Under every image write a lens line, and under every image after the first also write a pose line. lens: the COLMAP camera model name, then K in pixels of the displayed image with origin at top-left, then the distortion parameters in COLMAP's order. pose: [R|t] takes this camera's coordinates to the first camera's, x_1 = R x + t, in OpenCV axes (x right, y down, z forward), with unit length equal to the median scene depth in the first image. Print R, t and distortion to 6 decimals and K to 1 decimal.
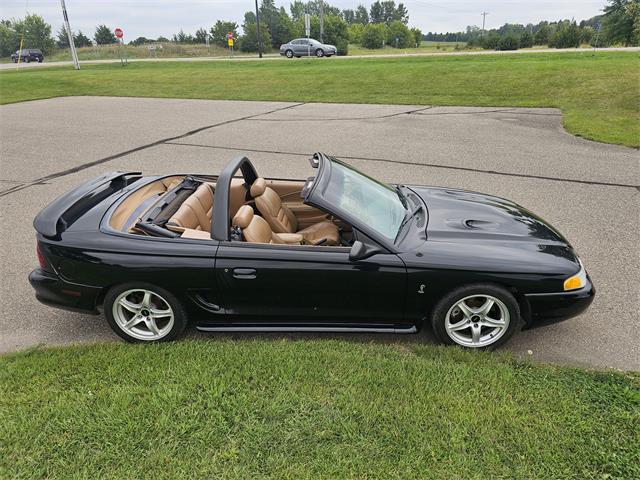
lens RADIAL K [[452.9, 0, 332.1], [0, 452.9, 240.0], [0, 0, 1]] dist [0.062893, -0.066654]
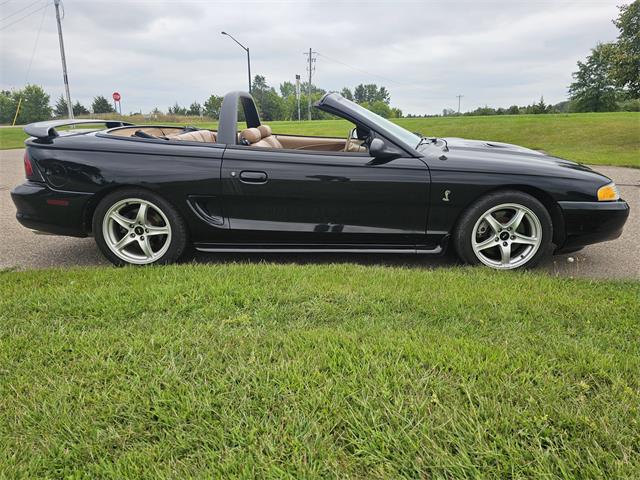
lens RADIAL K [[451.7, 0, 330.3], [0, 451.7, 239.3], [0, 0, 1]] dist [0.063902, -0.071227]
pose [[0.999530, 0.004505, 0.030322, -0.060687], [0.000687, 0.985601, -0.169087, 0.327074], [-0.030648, 0.169028, 0.985135, 0.110836]]
